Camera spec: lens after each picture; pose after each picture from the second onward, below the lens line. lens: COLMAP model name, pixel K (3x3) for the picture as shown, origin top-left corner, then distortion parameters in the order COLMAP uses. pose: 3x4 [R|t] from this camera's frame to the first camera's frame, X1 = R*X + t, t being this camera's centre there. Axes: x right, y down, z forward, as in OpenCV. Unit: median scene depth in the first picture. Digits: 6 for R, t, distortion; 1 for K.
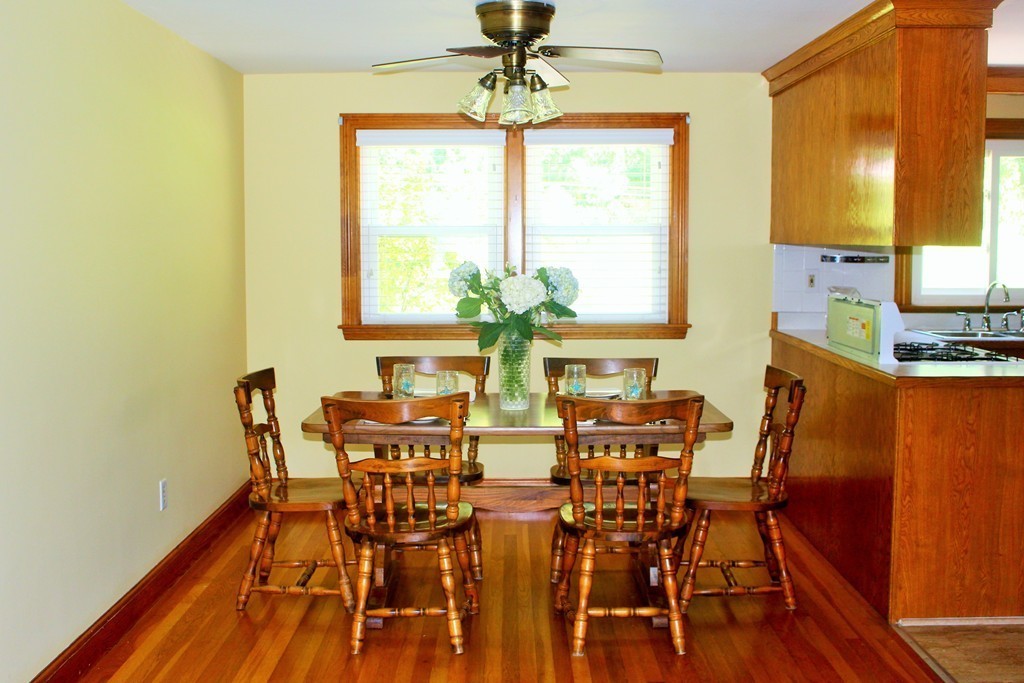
lens RADIAL K [[1179.4, 0, 516.1], [0, 1179.4, 356.7], [0, 0, 1]] dist [-0.073616, 0.048460]
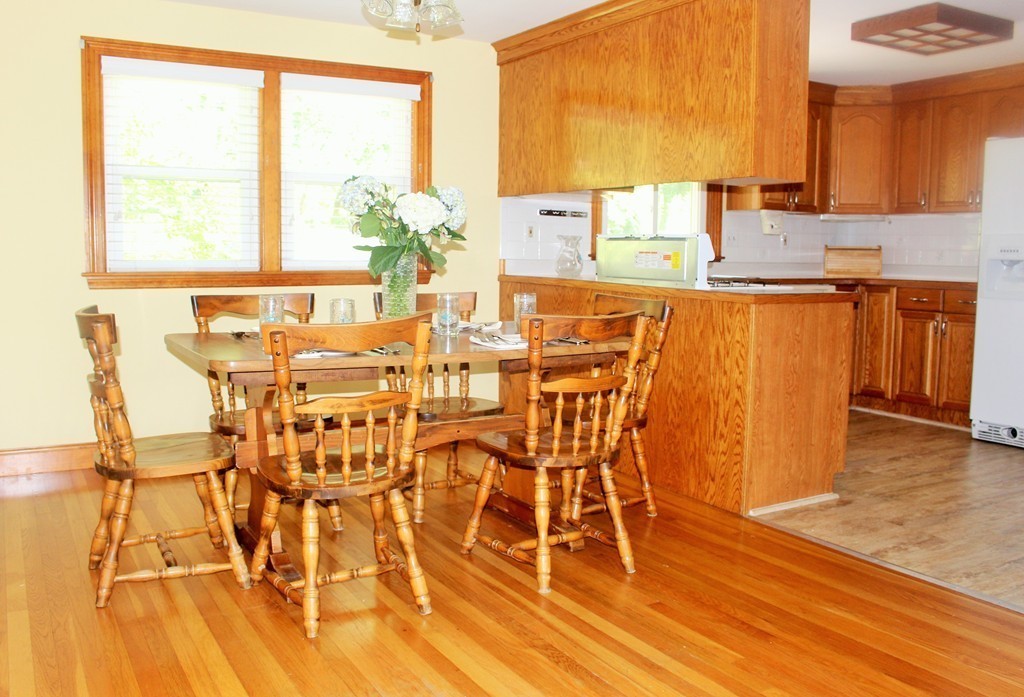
lens RADIAL K [[907.4, 0, 512.0], [0, 907.4, 348.5], [0, 0, 1]] dist [-0.156044, 0.144105]
pose [[0.864902, -0.042751, 0.500117, -0.299913], [0.036333, 0.999085, 0.022570, 0.040539], [-0.500624, -0.001350, 0.865664, 0.368940]]
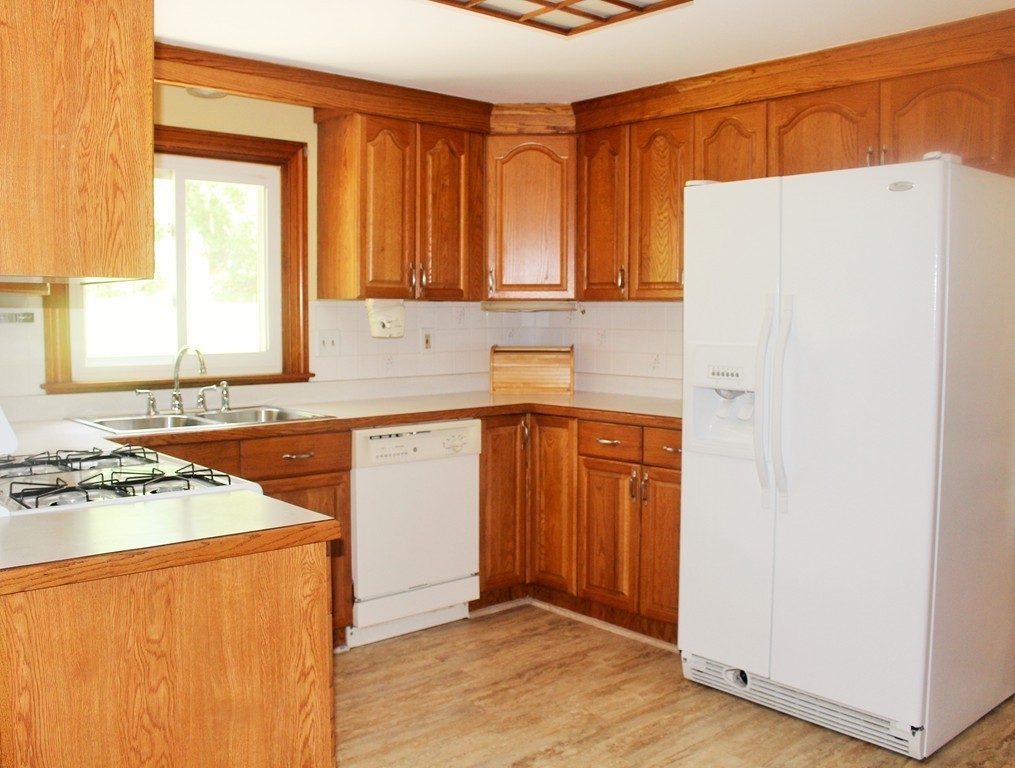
lens RADIAL K [[958.4, 0, 507.5], [0, 958.4, 384.0], [0, 0, 1]] dist [-0.155434, 0.132012]
pose [[0.754055, -0.044872, 0.655276, 0.247248], [0.058578, 0.998282, 0.000952, -0.041558], [-0.654194, 0.037667, 0.755389, 0.598366]]
